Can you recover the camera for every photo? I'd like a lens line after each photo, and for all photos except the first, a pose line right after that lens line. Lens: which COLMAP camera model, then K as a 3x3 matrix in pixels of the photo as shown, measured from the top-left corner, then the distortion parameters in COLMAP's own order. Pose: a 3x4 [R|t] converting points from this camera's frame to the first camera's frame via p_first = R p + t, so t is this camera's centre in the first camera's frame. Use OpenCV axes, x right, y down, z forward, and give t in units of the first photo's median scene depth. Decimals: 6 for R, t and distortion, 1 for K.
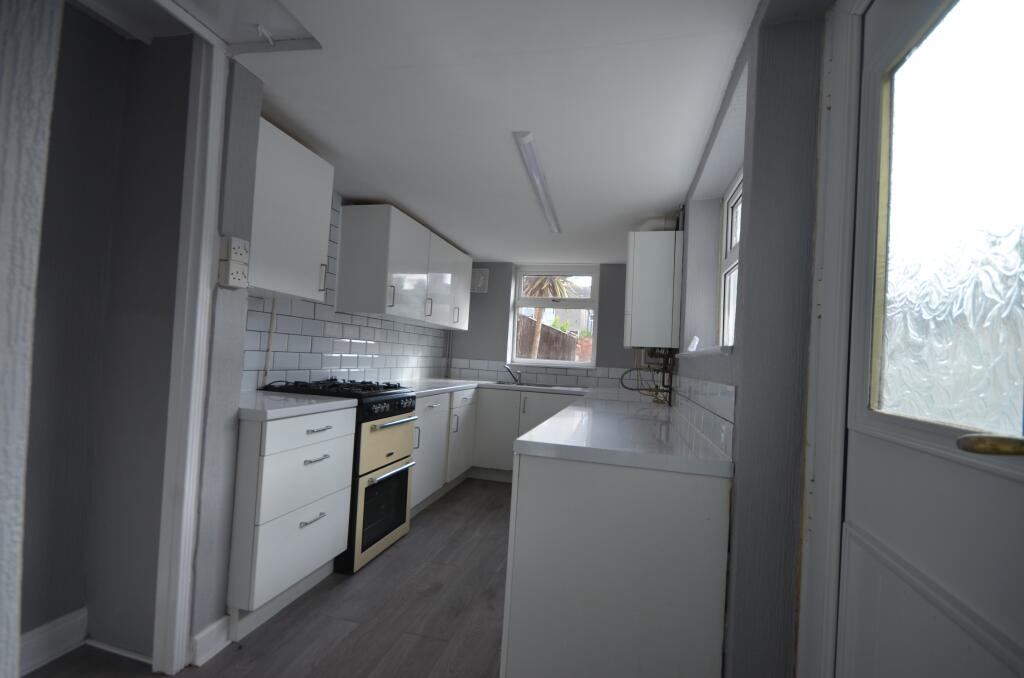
lens RADIAL K [[467.8, 0, 510.1], [0, 467.8, 340.2], [0, 0, 1]] dist [0.001345, -0.000299]
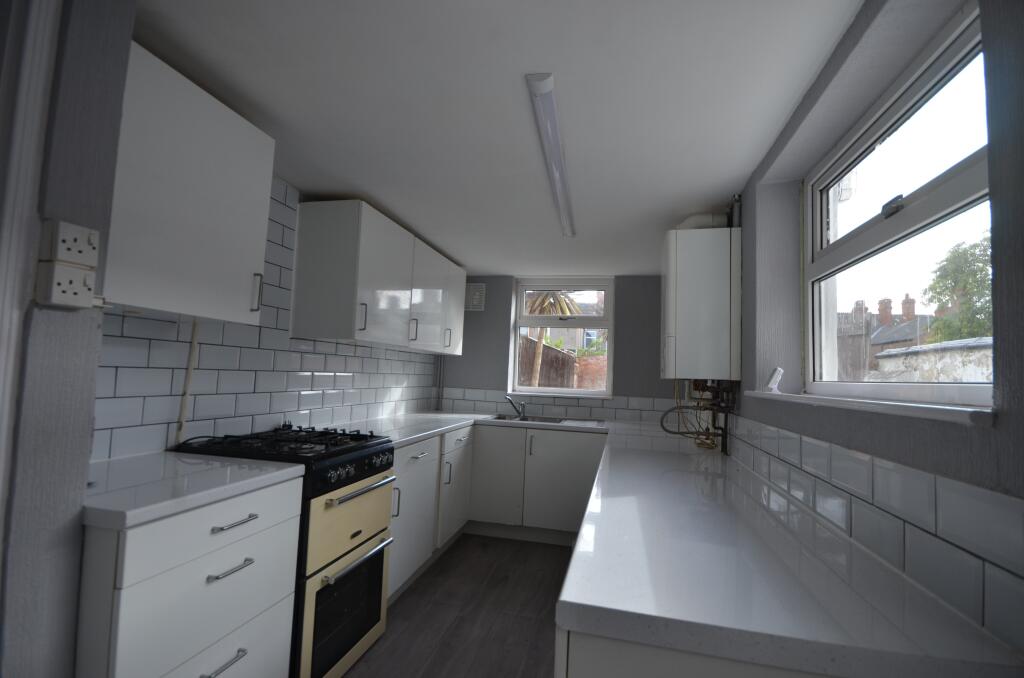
lens RADIAL K [[467.8, 0, 511.1], [0, 467.8, 342.9], [0, 0, 1]] dist [0.001345, -0.000299]
pose [[0.999804, -0.012886, 0.015006, -0.020894], [0.013362, 0.999397, -0.032044, -0.024026], [-0.014584, 0.032238, 0.999374, 0.236229]]
